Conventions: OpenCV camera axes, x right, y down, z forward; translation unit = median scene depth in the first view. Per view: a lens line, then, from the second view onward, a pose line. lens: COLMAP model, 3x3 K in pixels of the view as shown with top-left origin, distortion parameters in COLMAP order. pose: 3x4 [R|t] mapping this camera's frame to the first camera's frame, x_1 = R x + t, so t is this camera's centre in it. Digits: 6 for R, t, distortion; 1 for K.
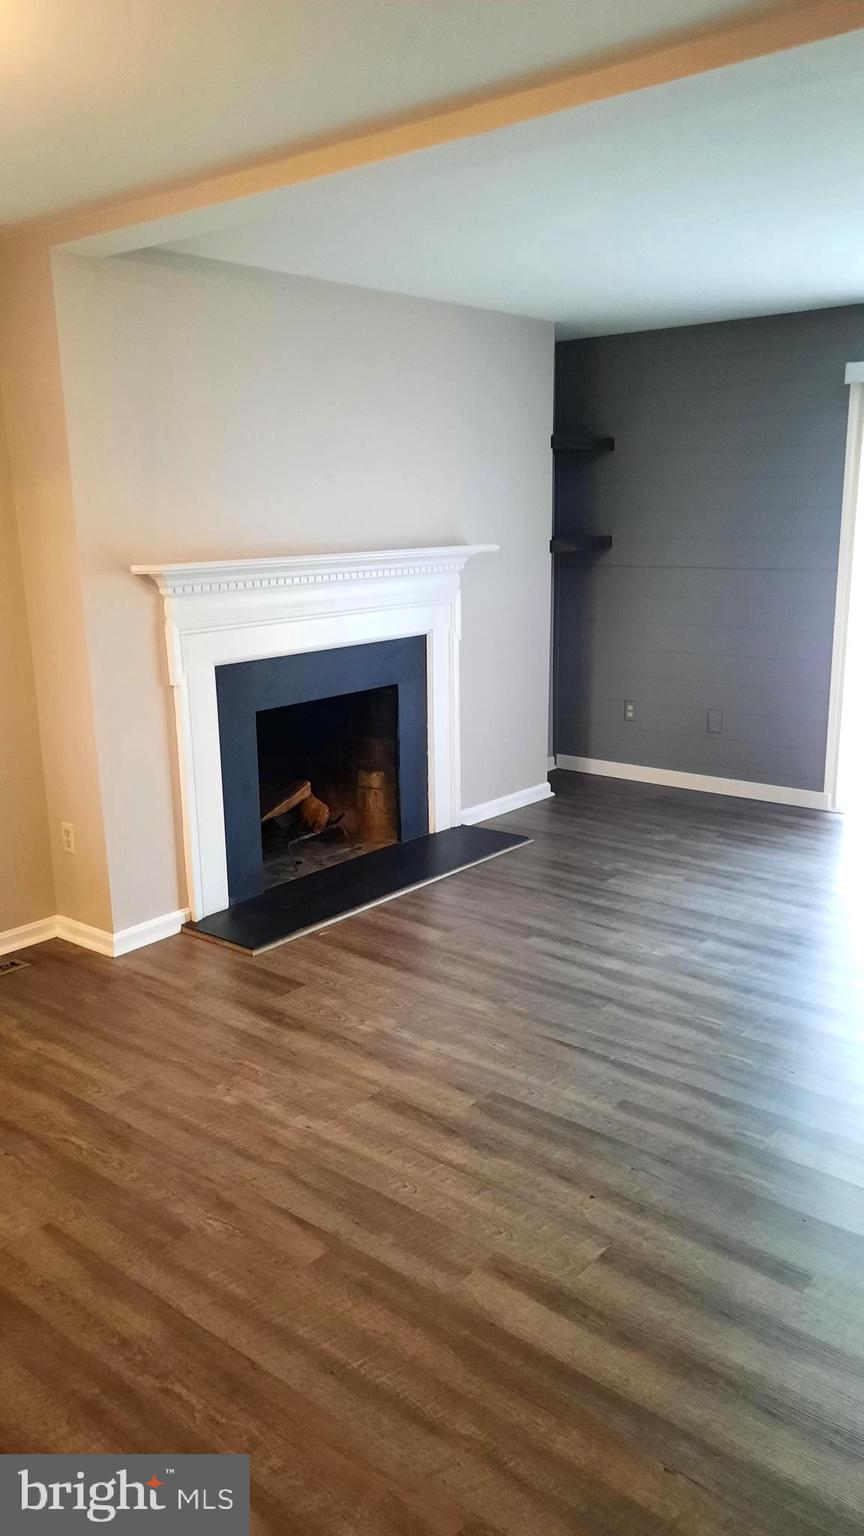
lens RADIAL K [[1151.2, 0, 426.9], [0, 1151.2, 756.6], [0, 0, 1]] dist [0.050288, -0.015370]
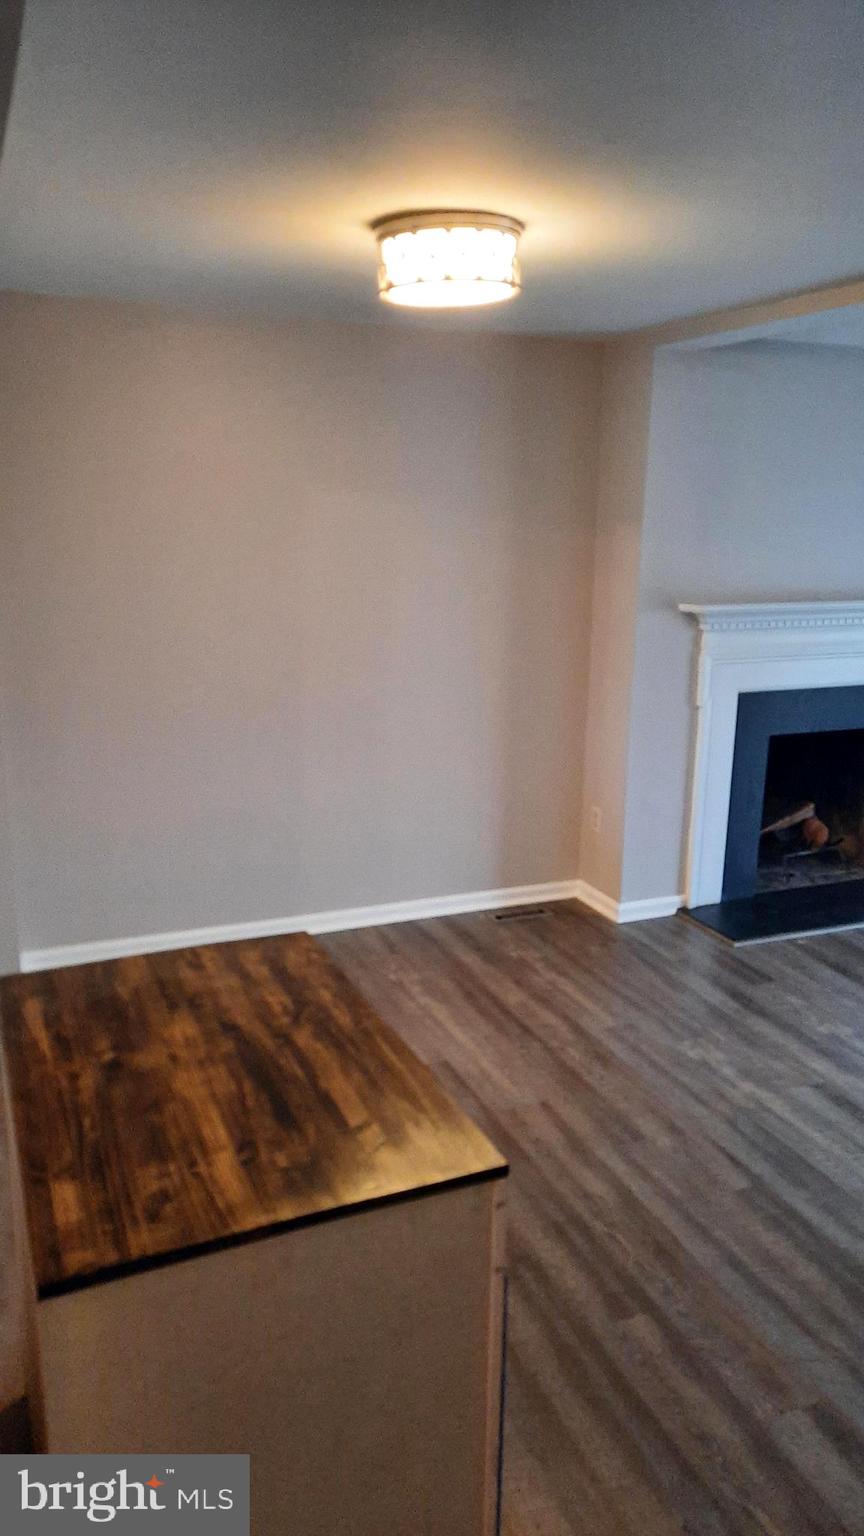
lens RADIAL K [[1151.2, 0, 424.8], [0, 1151.2, 766.8], [0, 0, 1]] dist [0.050288, -0.015370]
pose [[0.888716, 0.143624, -0.435380, 0.056990], [-0.135252, 0.989531, 0.050345, -0.023975], [0.438053, 0.014144, 0.898838, -0.193710]]
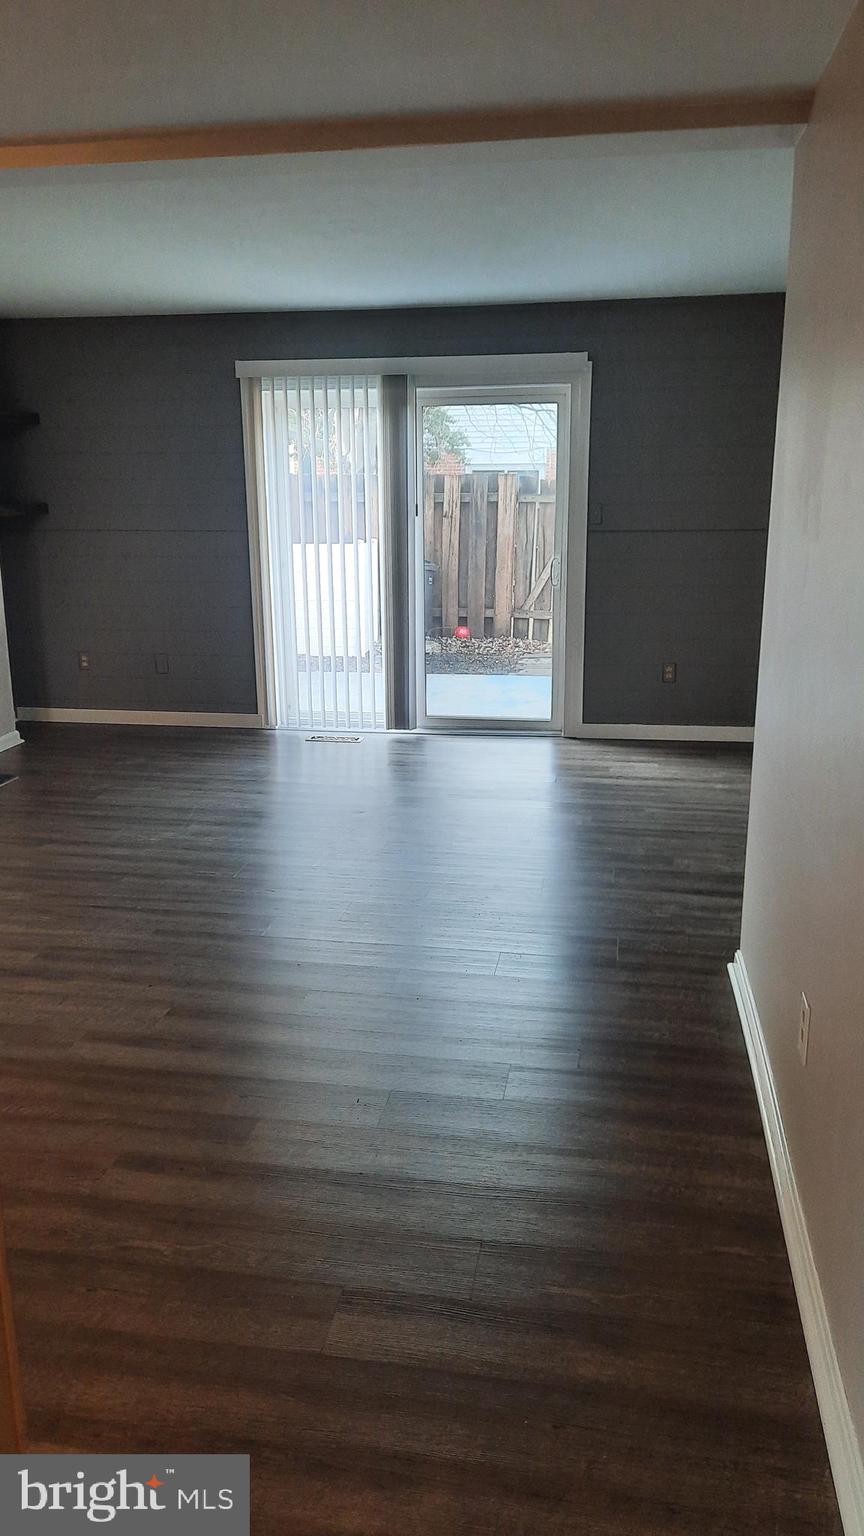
lens RADIAL K [[1151.2, 0, 441.8], [0, 1151.2, 758.7], [0, 0, 1]] dist [0.050288, -0.015370]
pose [[0.866688, -0.112635, 0.485969, -0.142015], [0.102590, 0.993597, 0.047329, 0.066626], [-0.488188, 0.008836, 0.872694, -0.258816]]
